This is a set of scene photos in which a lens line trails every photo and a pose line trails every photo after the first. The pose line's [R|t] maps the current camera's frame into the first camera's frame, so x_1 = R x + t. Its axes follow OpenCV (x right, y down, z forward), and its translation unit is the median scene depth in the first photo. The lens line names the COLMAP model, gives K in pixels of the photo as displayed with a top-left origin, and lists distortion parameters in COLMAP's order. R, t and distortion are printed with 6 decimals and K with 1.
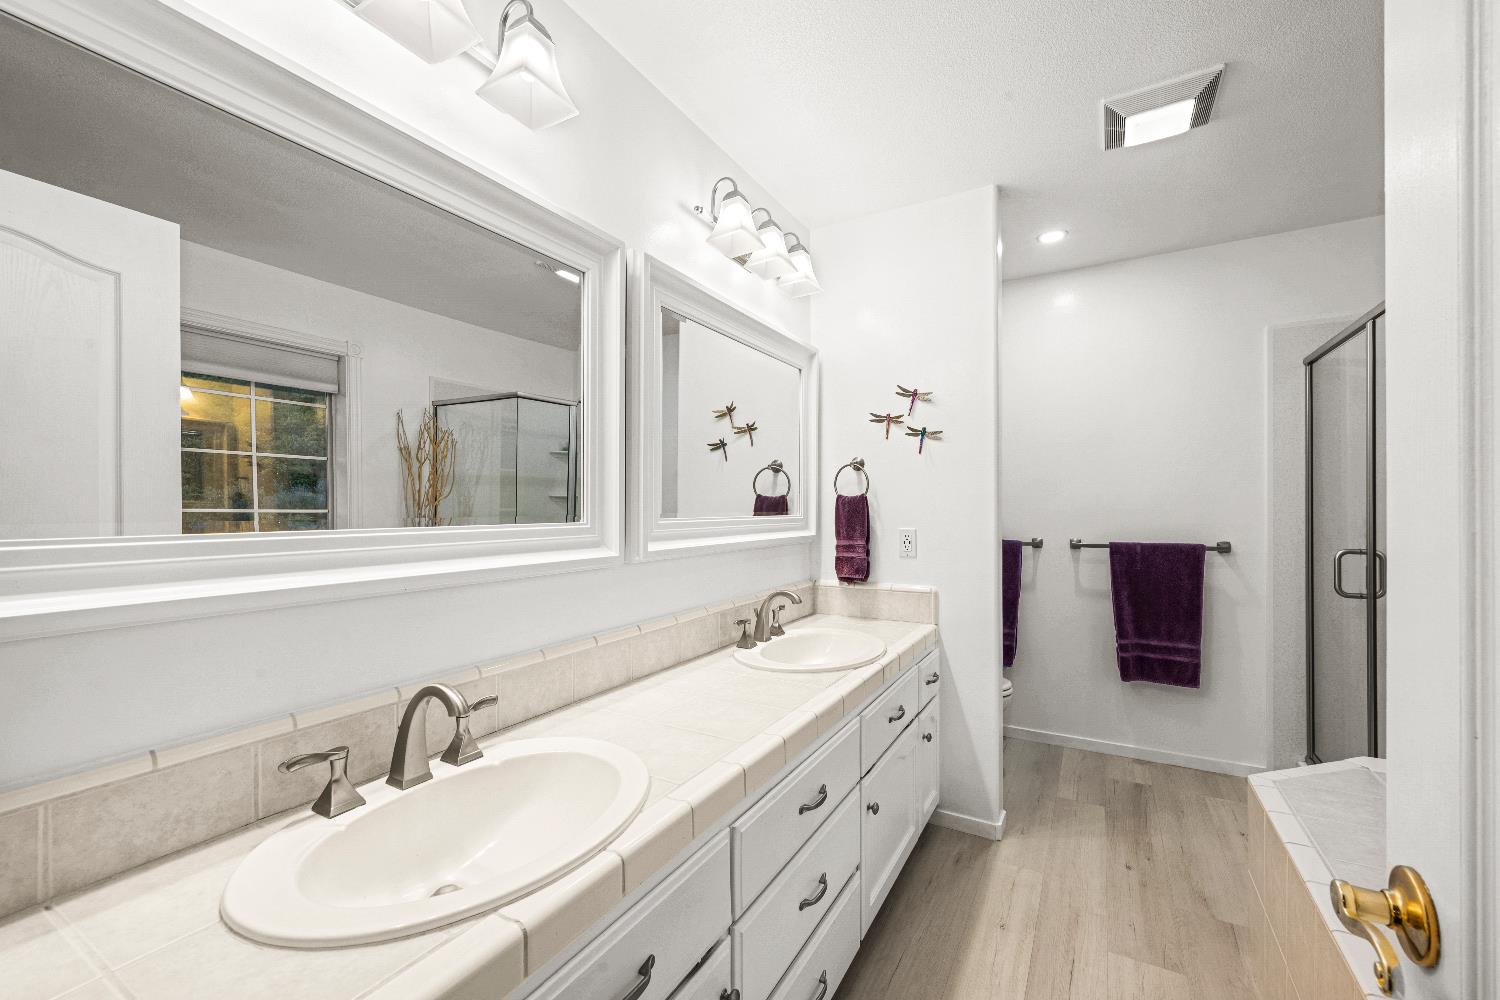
lens RADIAL K [[593.8, 0, 759.5], [0, 593.8, 506.4], [0, 0, 1]] dist [-0.001652, -0.000373]
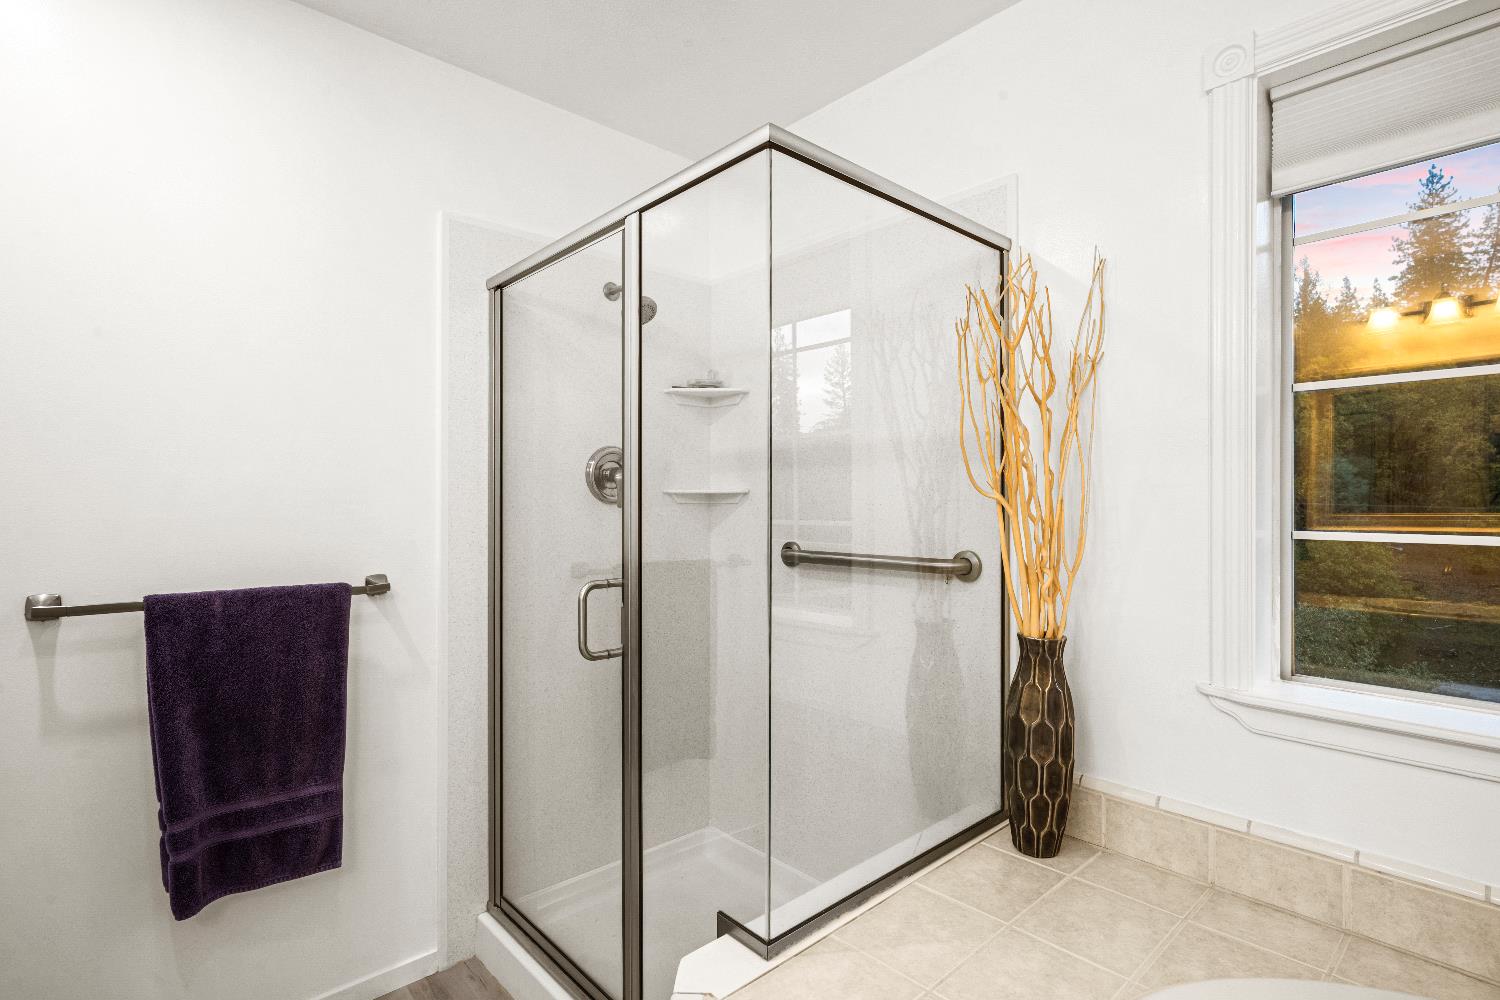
lens RADIAL K [[725.4, 0, 746.9], [0, 725.4, 503.0], [0, 0, 1]] dist [0.004759, 0.002658]
pose [[0.309223, 0.006415, 0.950968, 0.239006], [-0.003784, 0.999978, -0.005515, -0.004185], [-0.950982, -0.001893, 0.309241, 0.450916]]
